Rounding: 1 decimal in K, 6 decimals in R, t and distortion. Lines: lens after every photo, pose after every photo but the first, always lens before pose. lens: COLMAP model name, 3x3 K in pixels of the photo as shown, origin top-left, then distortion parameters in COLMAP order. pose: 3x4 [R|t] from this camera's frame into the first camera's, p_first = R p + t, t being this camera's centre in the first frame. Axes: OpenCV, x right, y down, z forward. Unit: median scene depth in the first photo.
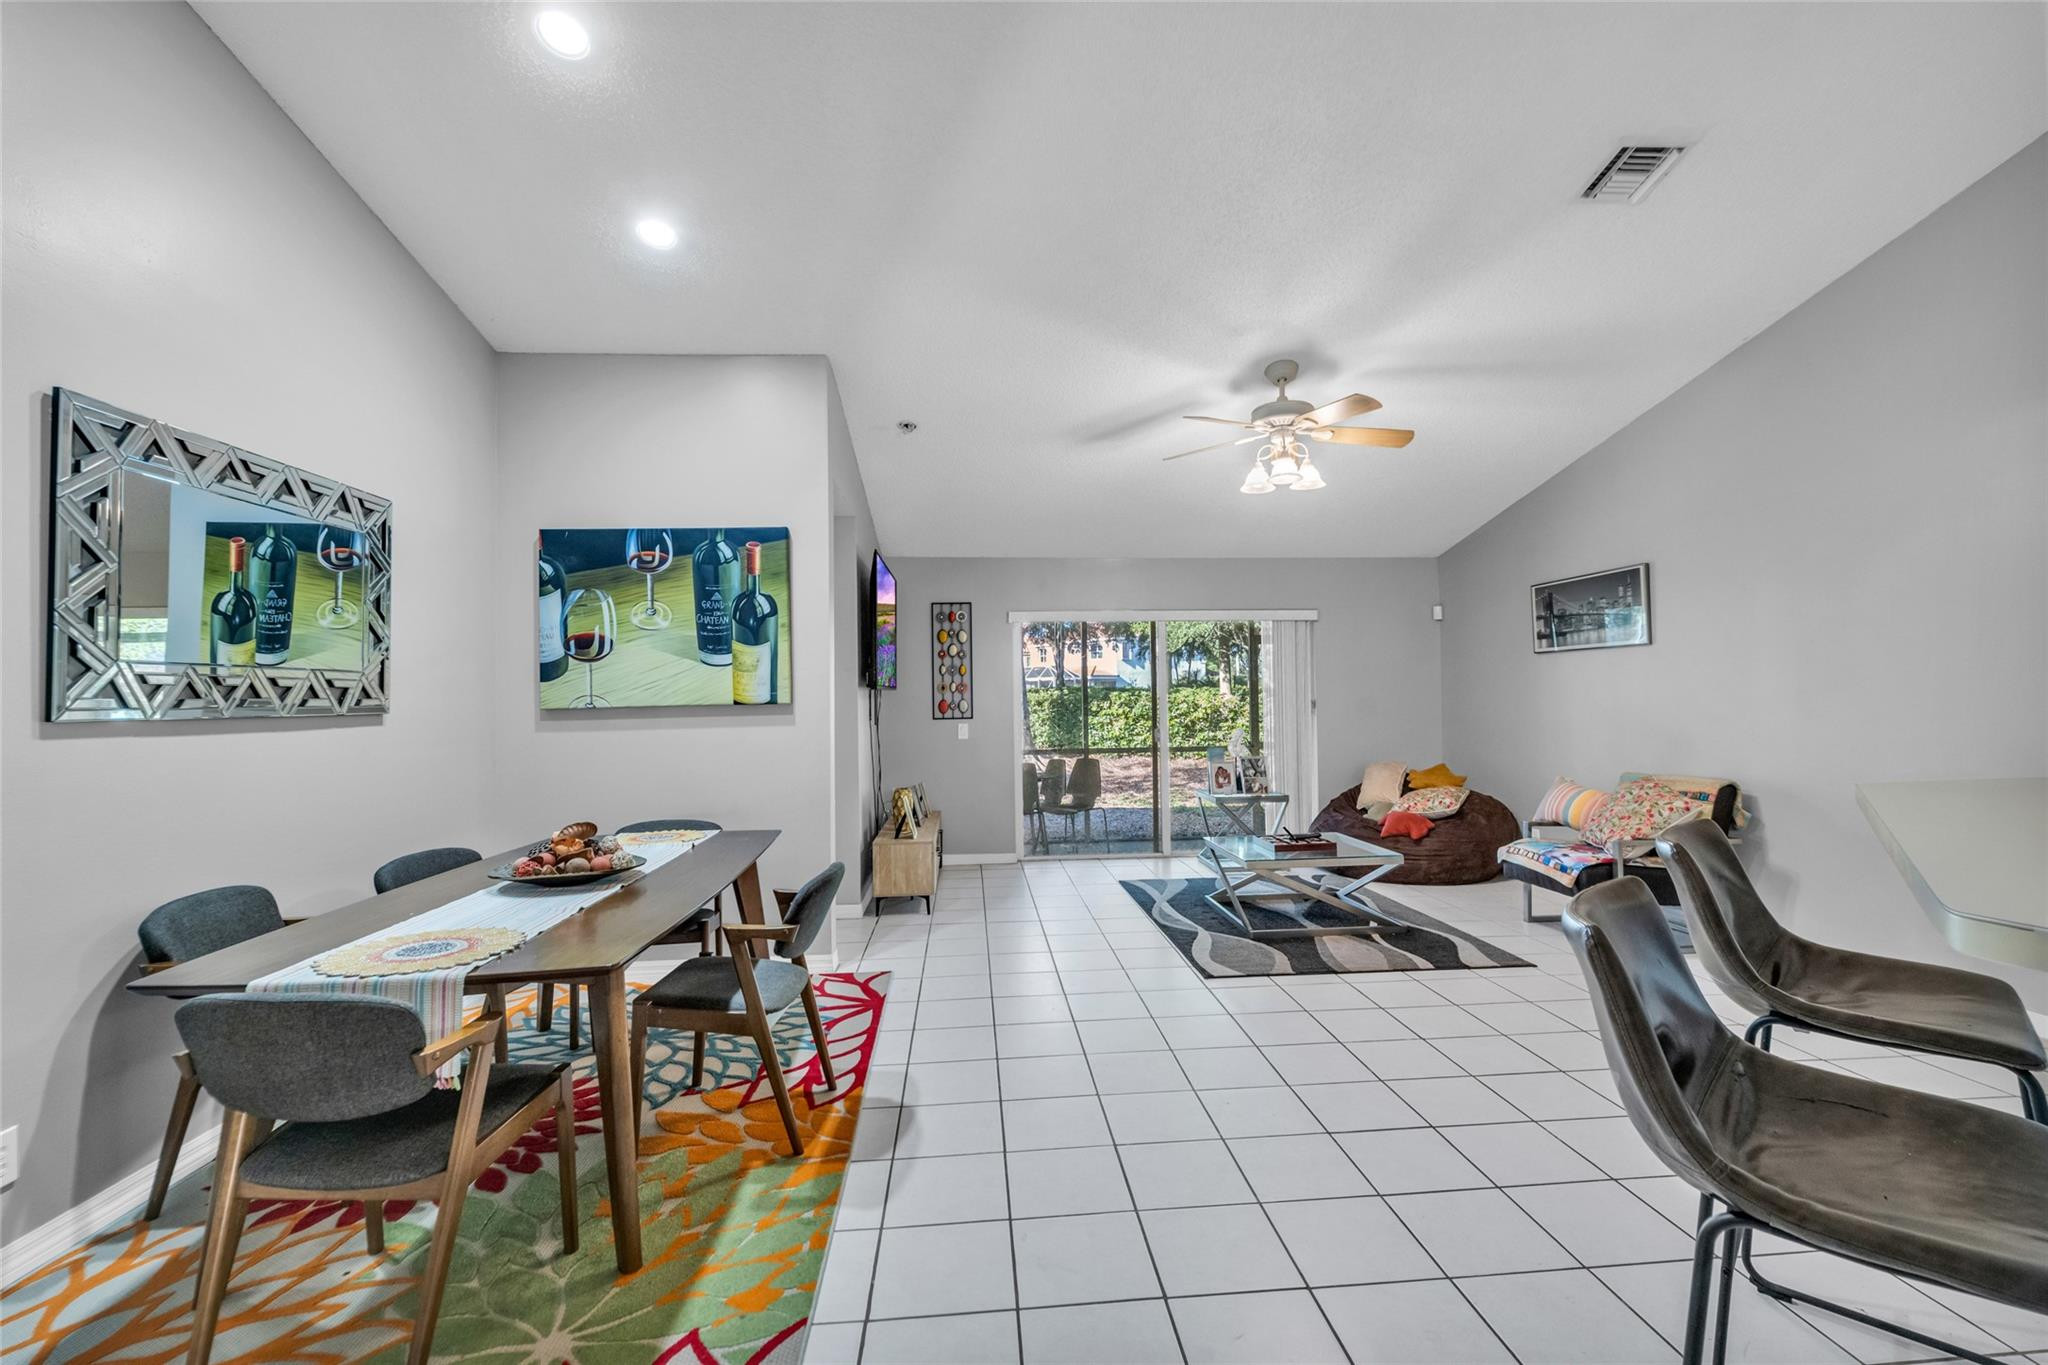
lens RADIAL K [[877.3, 0, 1029.3], [0, 877.3, 676.4], [0, 0, 1]] dist [0.001424, 0.000112]
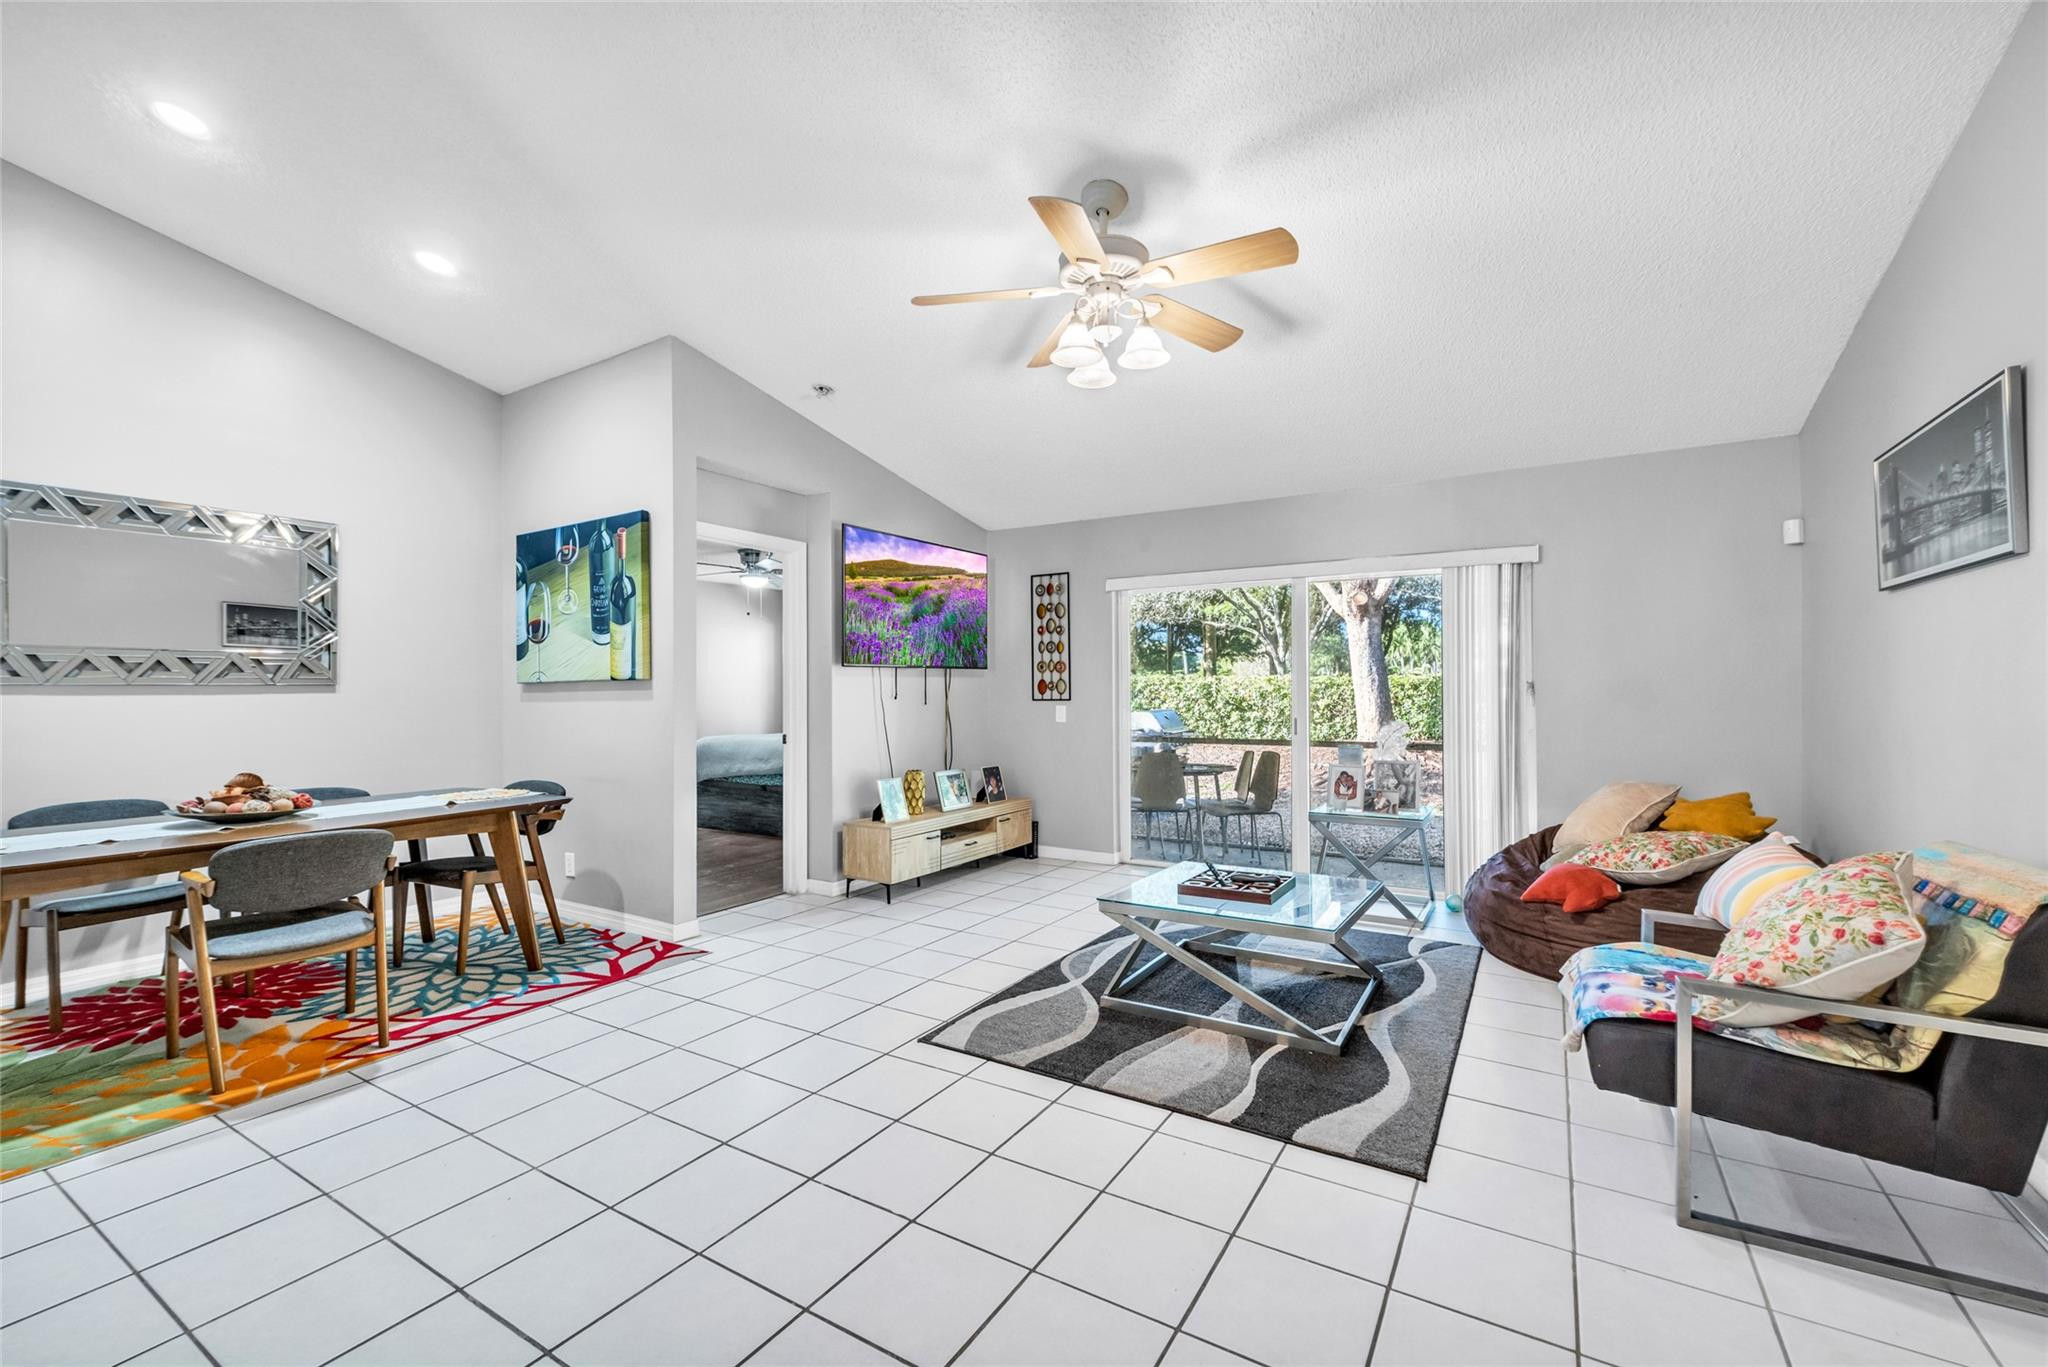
lens RADIAL K [[835.7, 0, 1056.5], [0, 835.7, 686.2], [0, 0, 1]] dist [-0.000239, -0.000632]
pose [[0.808566, 0.007531, -0.588357, 0.717981], [0.009764, 0.999609, 0.026213, 0.017876], [0.588324, -0.026940, 0.808176, 0.488627]]
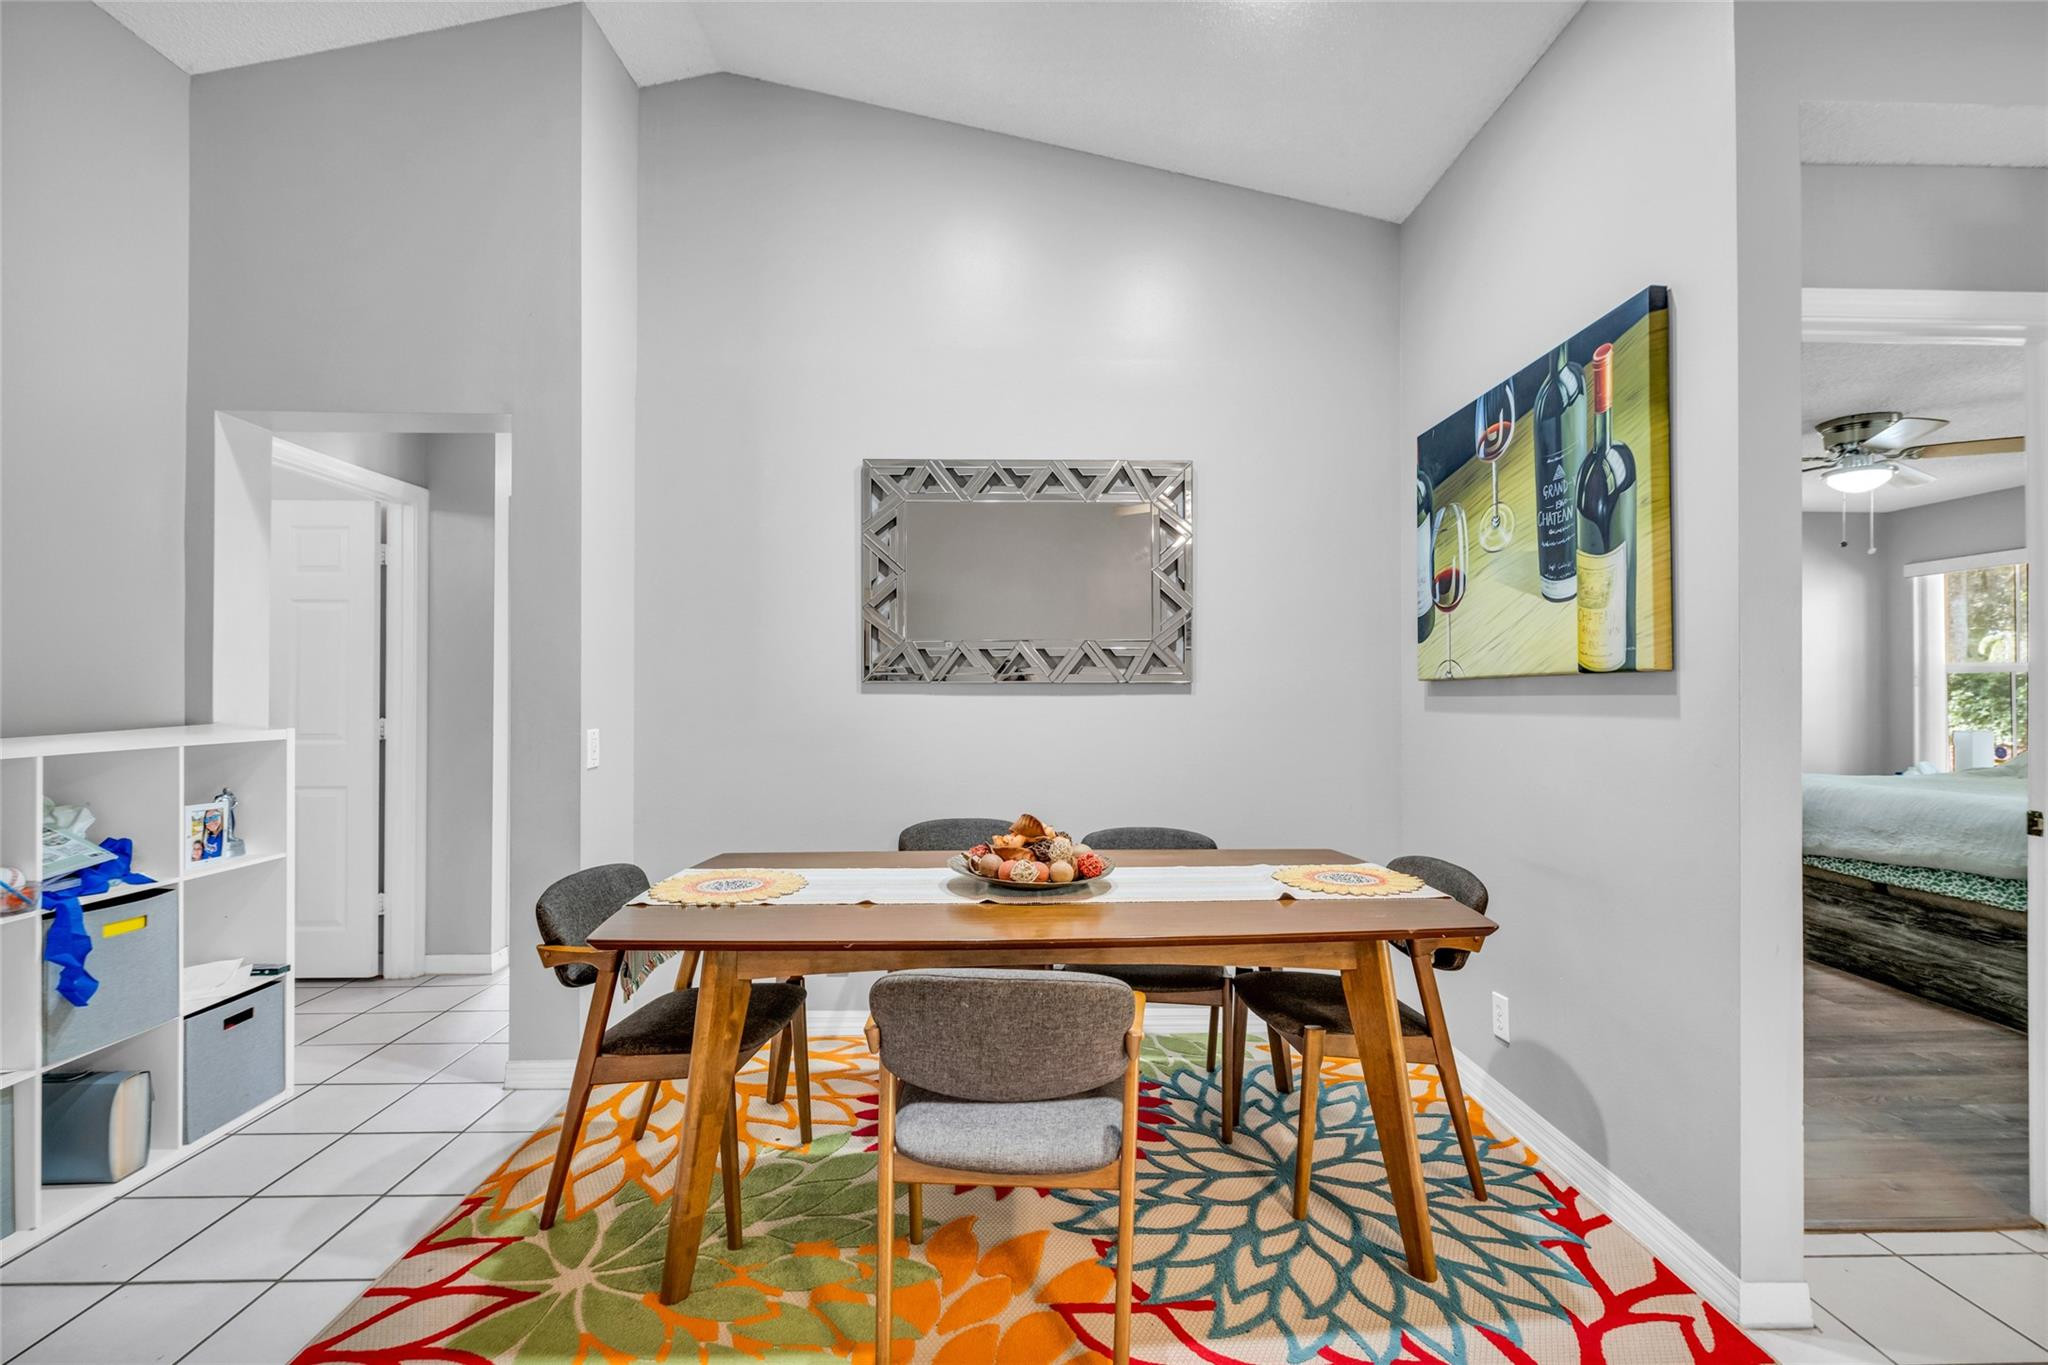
lens RADIAL K [[910.4, 0, 1058.2], [0, 910.4, 680.3], [0, 0, 1]] dist [-0.000929, -0.000145]
pose [[-0.056576, 0.003075, -0.998394, 0.220504], [0.026291, 0.999653, 0.001589, 0.027569], [0.998052, -0.026159, -0.056637, 0.721936]]
